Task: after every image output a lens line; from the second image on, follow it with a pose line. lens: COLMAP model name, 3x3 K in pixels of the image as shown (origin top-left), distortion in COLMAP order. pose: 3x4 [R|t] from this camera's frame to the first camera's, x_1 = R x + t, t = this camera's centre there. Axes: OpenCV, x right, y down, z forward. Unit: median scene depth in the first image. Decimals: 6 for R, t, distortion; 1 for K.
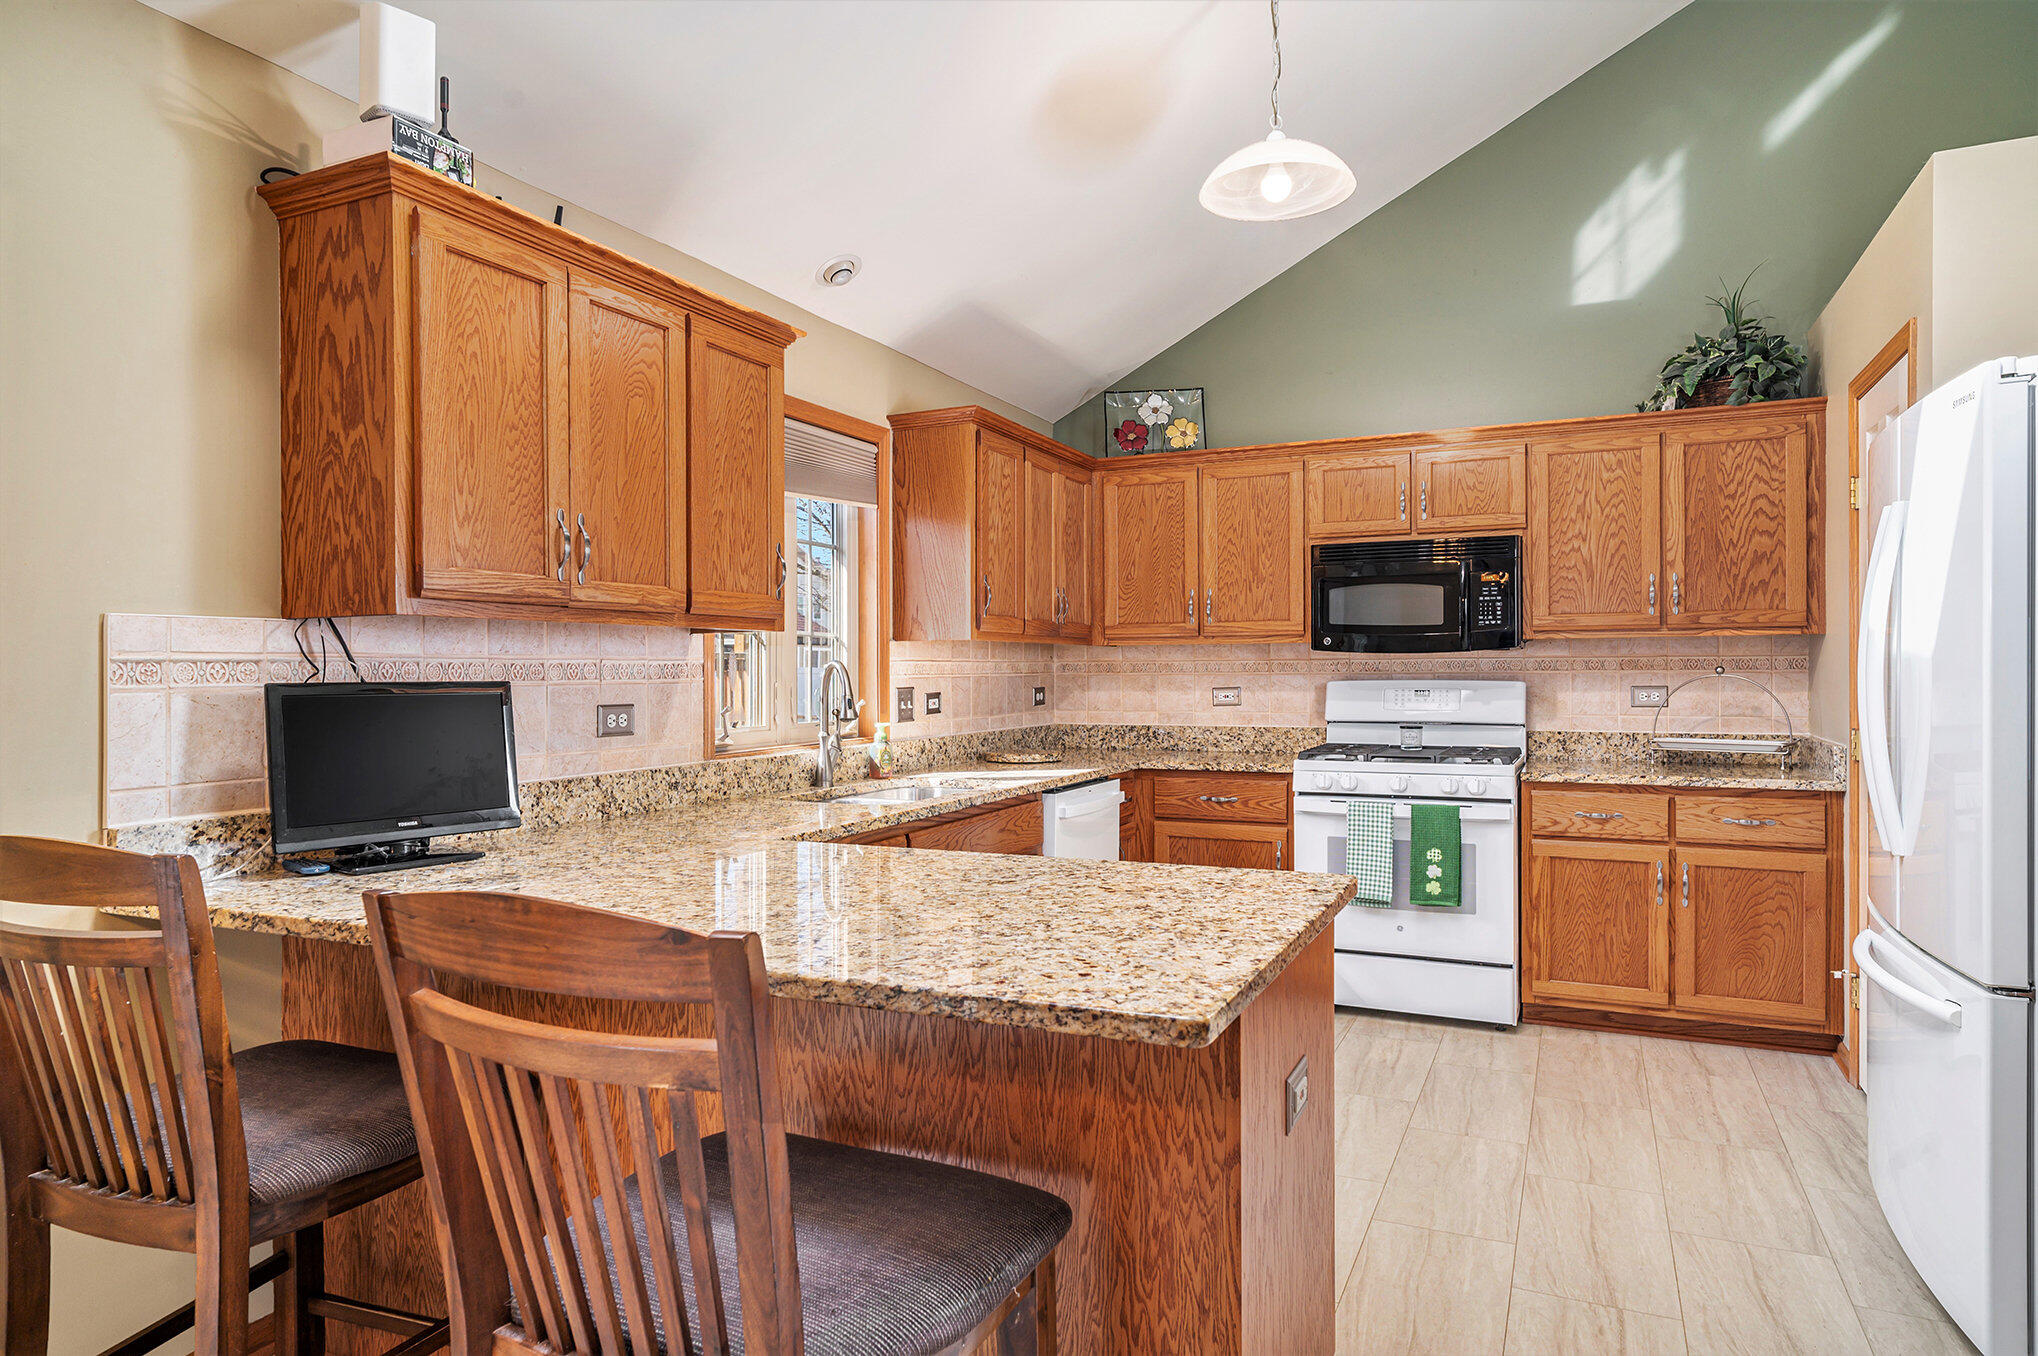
lens RADIAL K [[1214.9, 0, 1014.8], [0, 1214.9, 676.6], [0, 0, 1]] dist [0.004113, 0.007199]
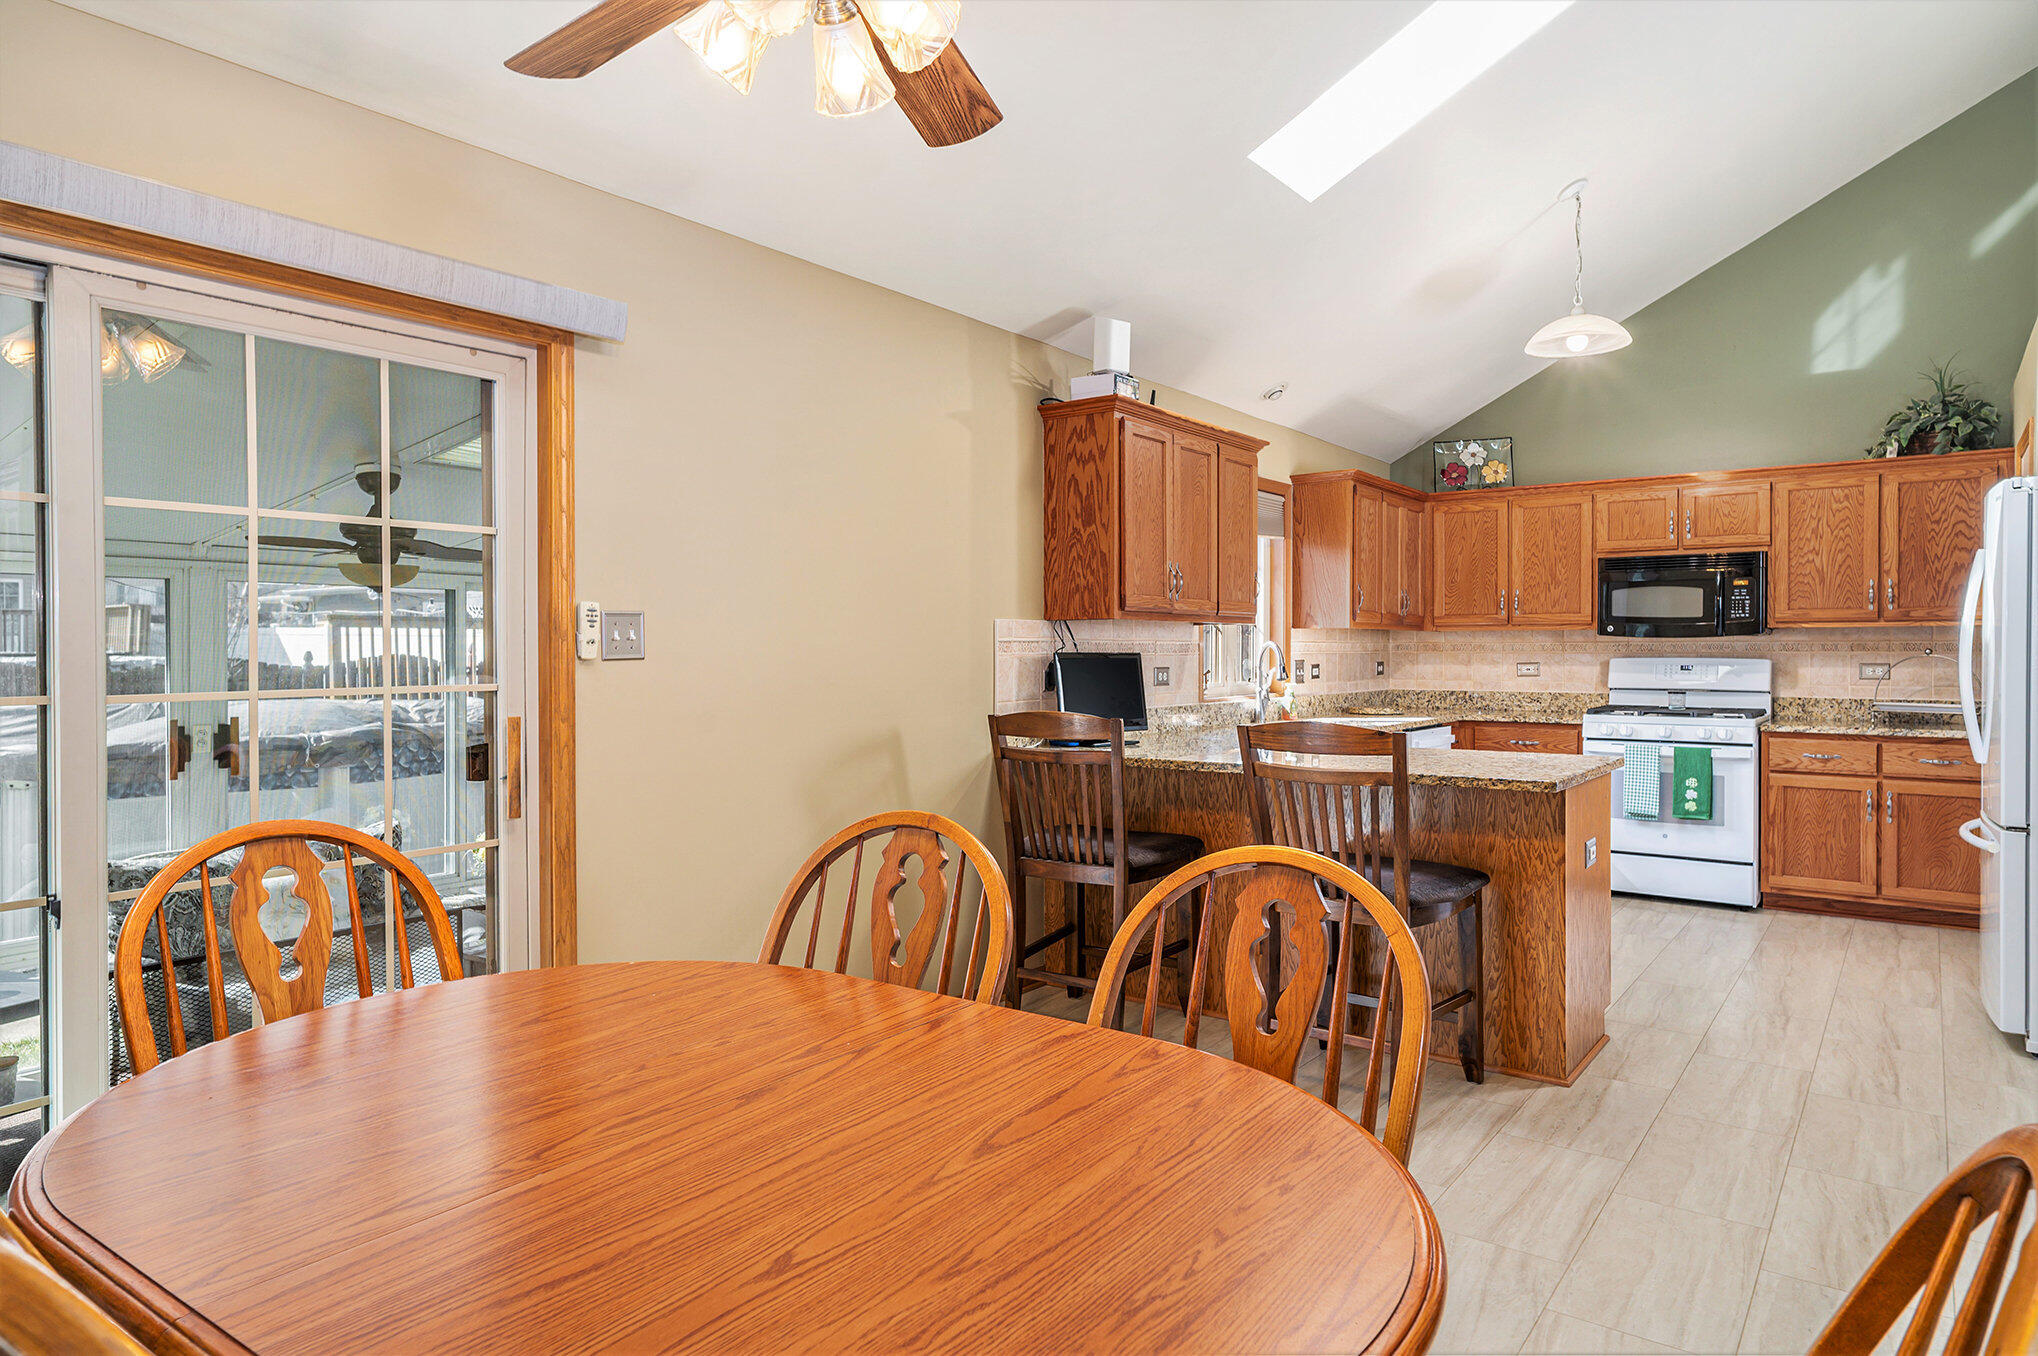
lens RADIAL K [[1214.9, 0, 1025.9], [0, 1214.9, 656.3], [0, 0, 1]] dist [0.004113, 0.007199]
pose [[0.980413, 0.006592, -0.196841, -0.128936], [-0.006496, 0.999978, 0.001133, 0.004892], [0.196844, 0.000167, 0.980435, -0.514975]]
